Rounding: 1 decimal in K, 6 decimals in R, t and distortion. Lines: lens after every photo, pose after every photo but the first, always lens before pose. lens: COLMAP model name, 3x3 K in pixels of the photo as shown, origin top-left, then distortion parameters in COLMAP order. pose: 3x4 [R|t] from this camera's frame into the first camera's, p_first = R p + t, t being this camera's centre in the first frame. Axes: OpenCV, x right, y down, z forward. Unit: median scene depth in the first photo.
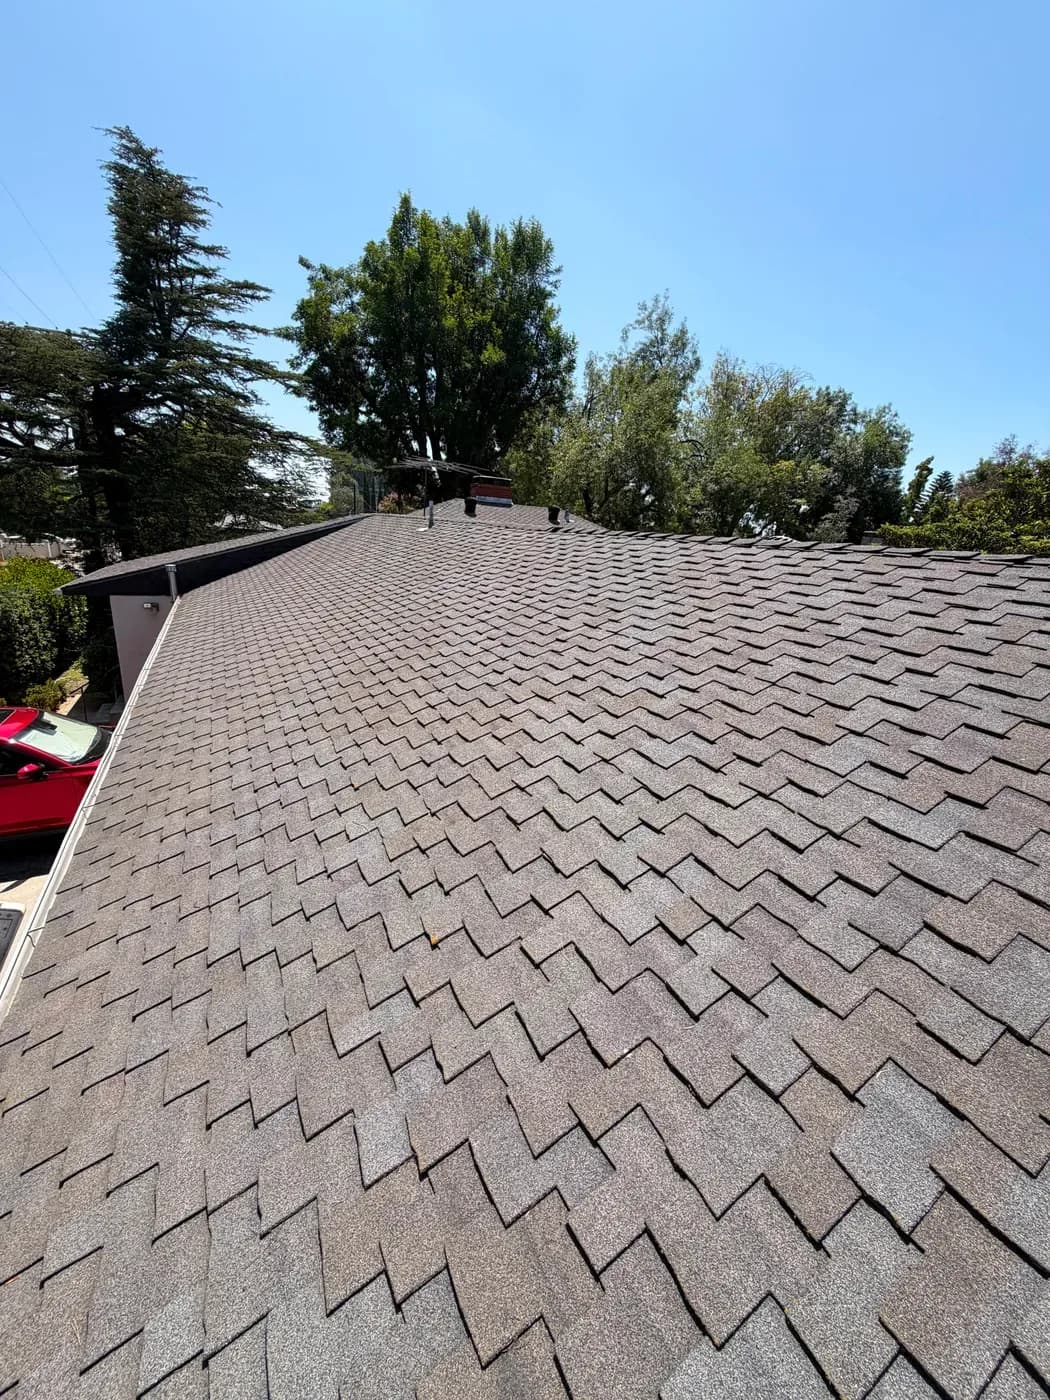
lens RADIAL K [[550.5, 0, 525.0], [0, 550.5, 700.0], [0, 0, 1]] dist [-0.000138, -0.000039]
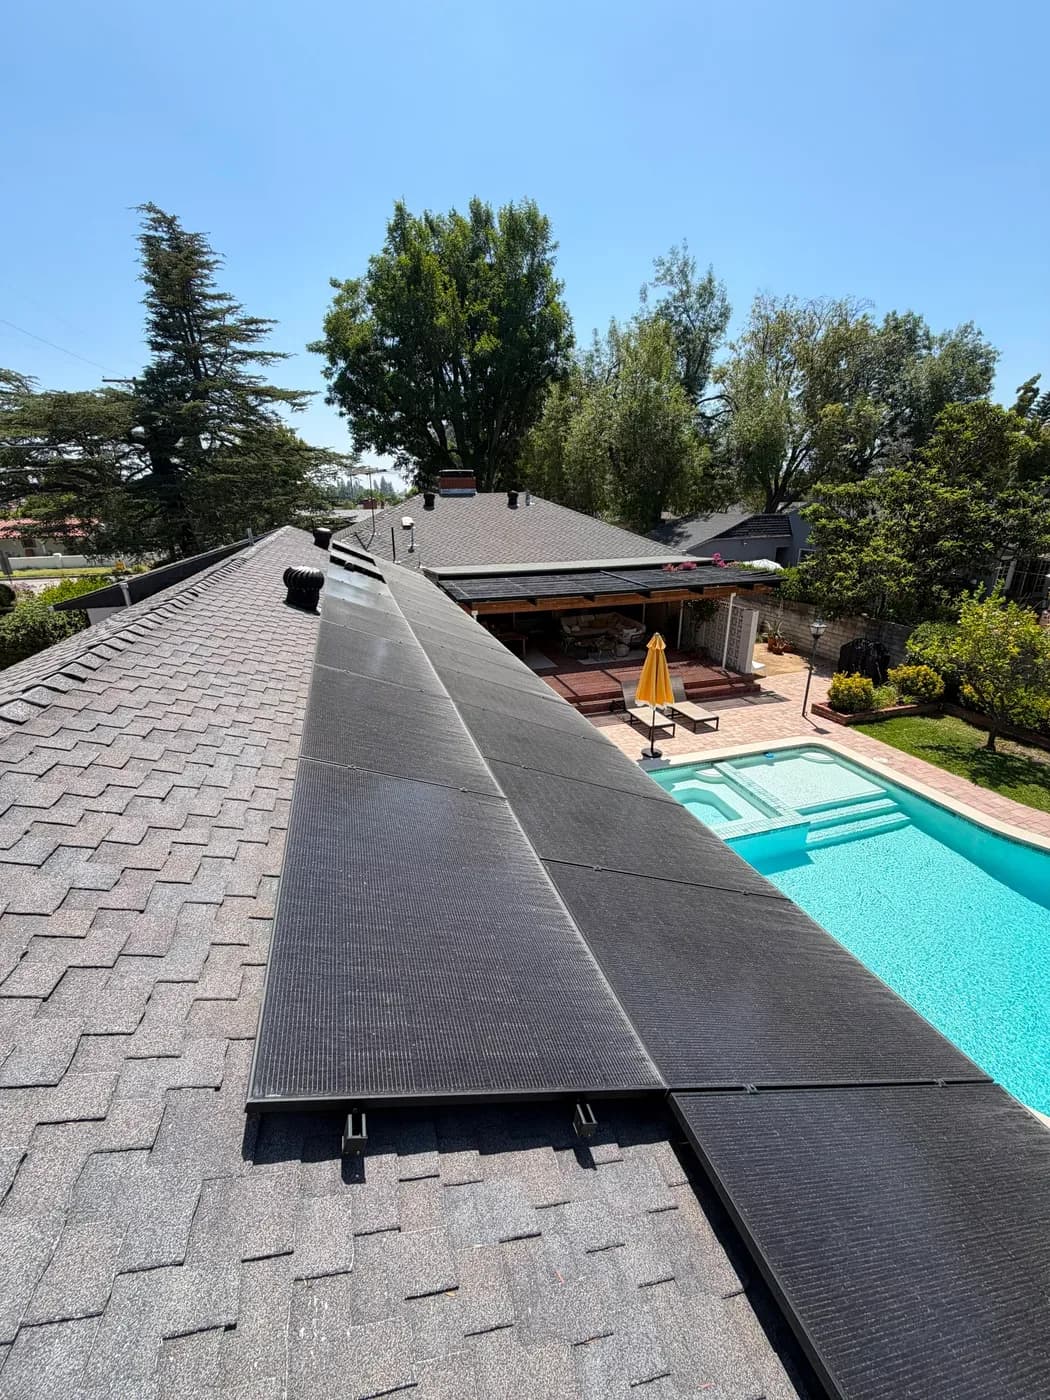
lens RADIAL K [[550.5, 0, 525.0], [0, 550.5, 700.0], [0, 0, 1]] dist [-0.000138, -0.000039]
pose [[0.980549, -0.019322, -0.195320, 0.179323], [0.029511, 0.998343, 0.049392, 0.000726], [0.194042, -0.054196, 0.979495, -0.044132]]
